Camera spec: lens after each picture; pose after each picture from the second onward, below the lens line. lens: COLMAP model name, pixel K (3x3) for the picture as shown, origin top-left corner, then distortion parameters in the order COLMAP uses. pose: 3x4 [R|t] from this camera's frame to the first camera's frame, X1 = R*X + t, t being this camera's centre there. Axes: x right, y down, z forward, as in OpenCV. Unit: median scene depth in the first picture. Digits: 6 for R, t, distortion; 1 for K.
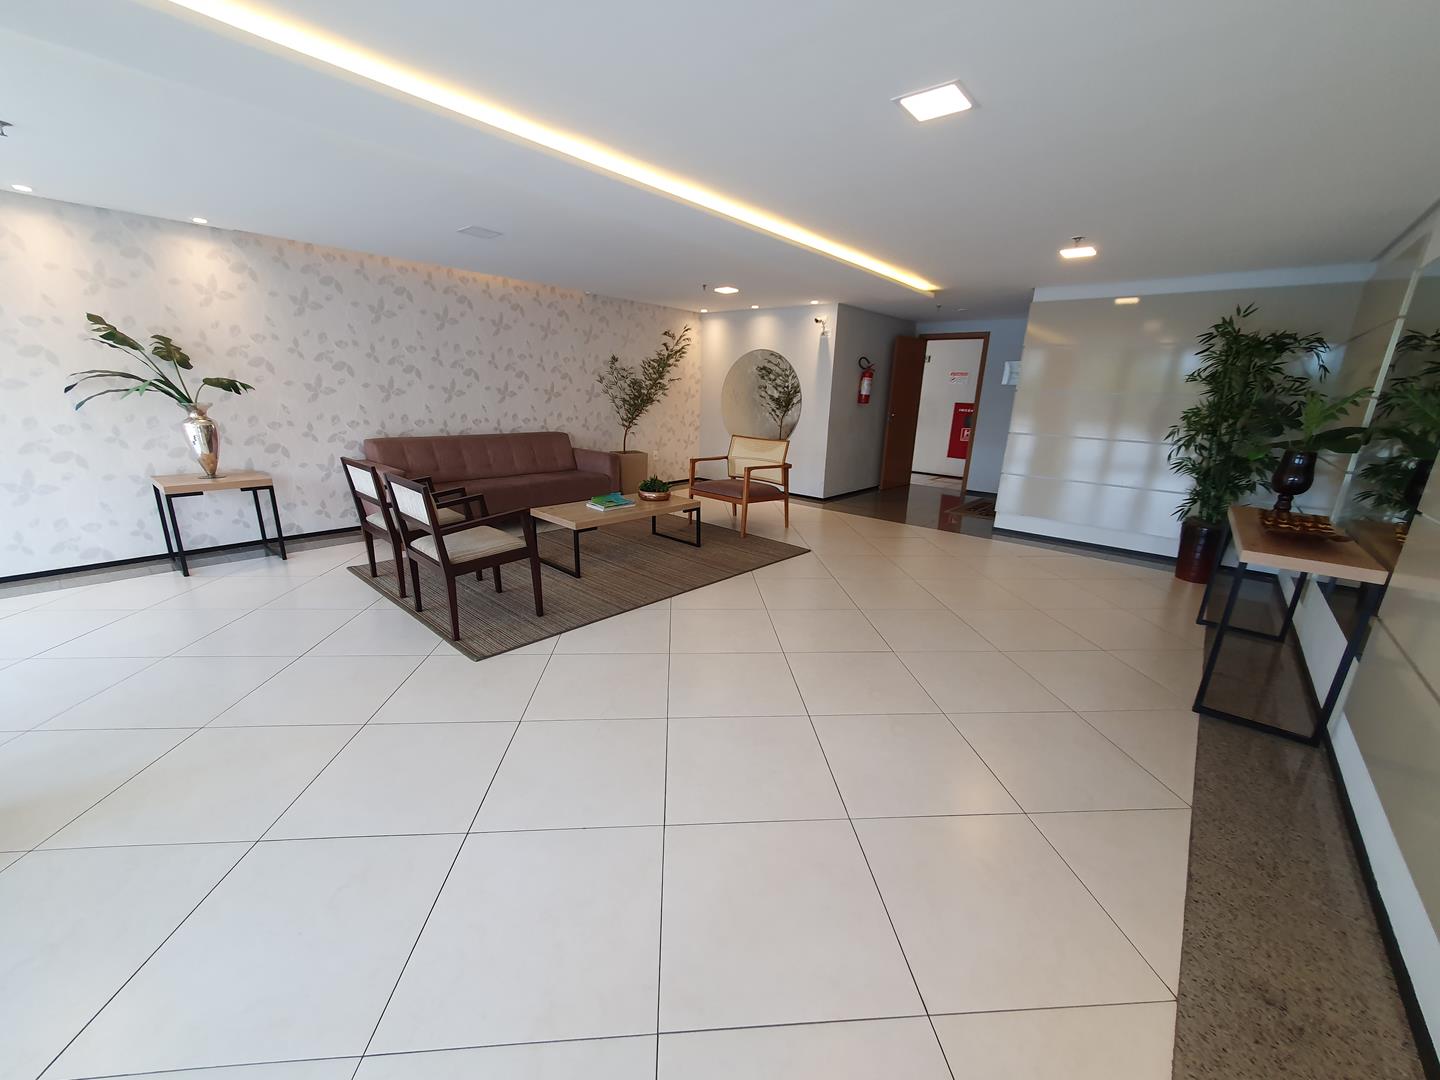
lens RADIAL K [[569.7, 0, 719.1], [0, 569.7, 541.7], [0, 0, 1]] dist [0.007025, -0.000849]
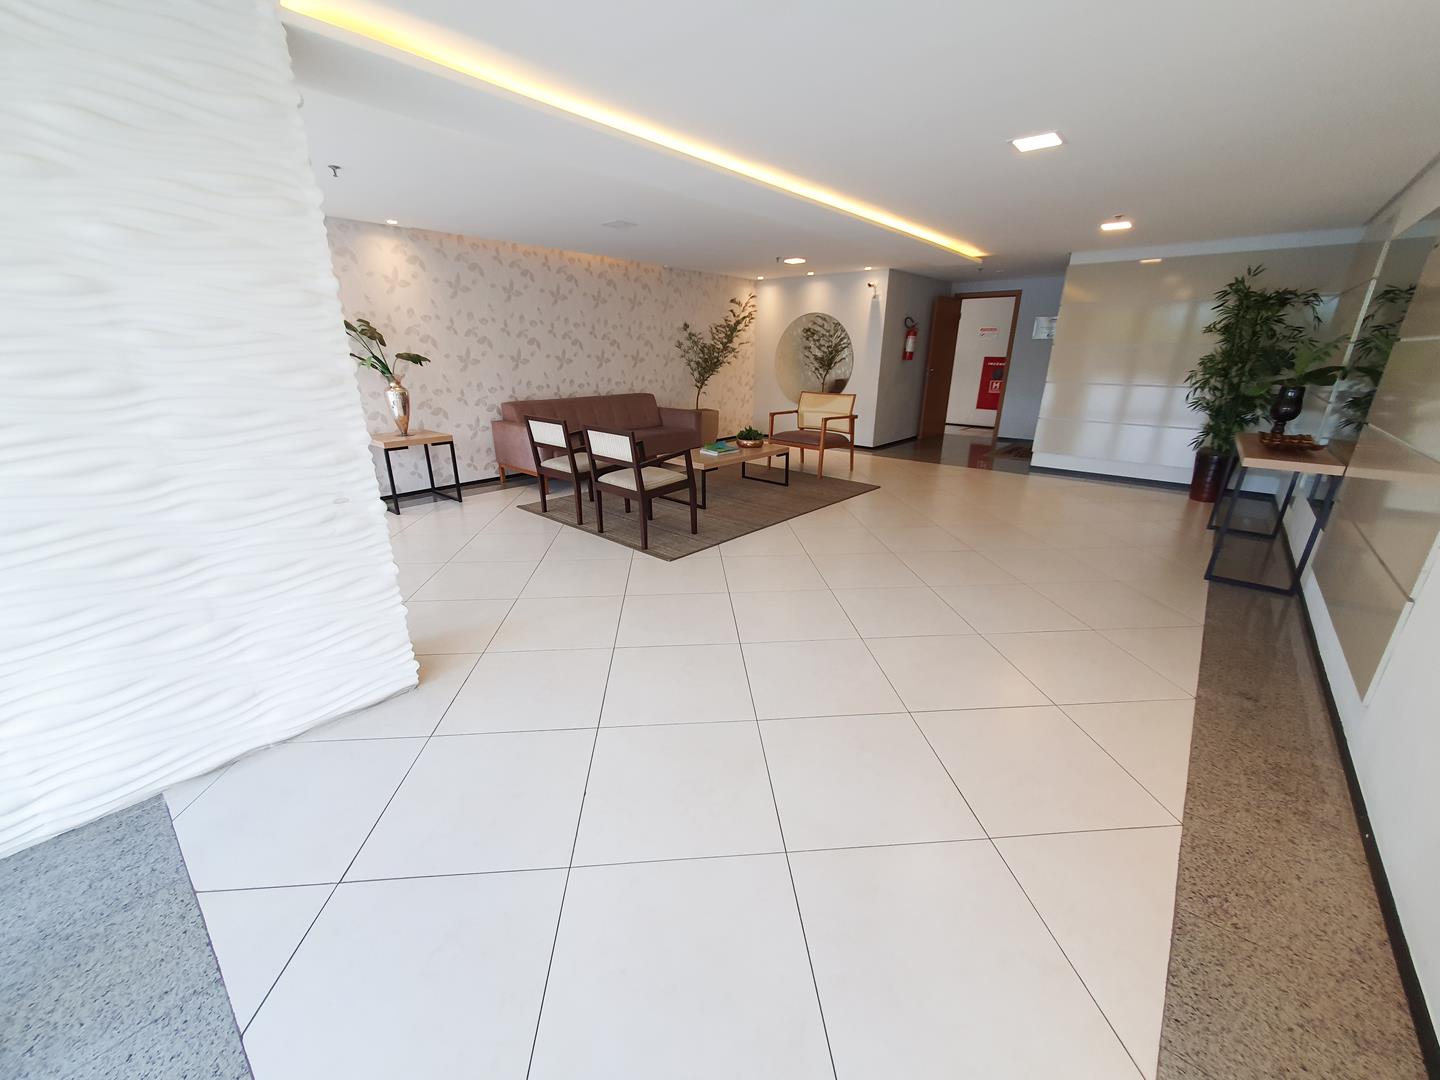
lens RADIAL K [[569.7, 0, 719.5], [0, 569.7, 542.1], [0, 0, 1]] dist [0.007025, -0.000849]
pose [[0.999632, -0.026233, -0.006945, -0.185561], [0.026616, 0.997694, 0.062434, 0.051574], [0.005291, -0.062596, 0.998025, -0.212547]]
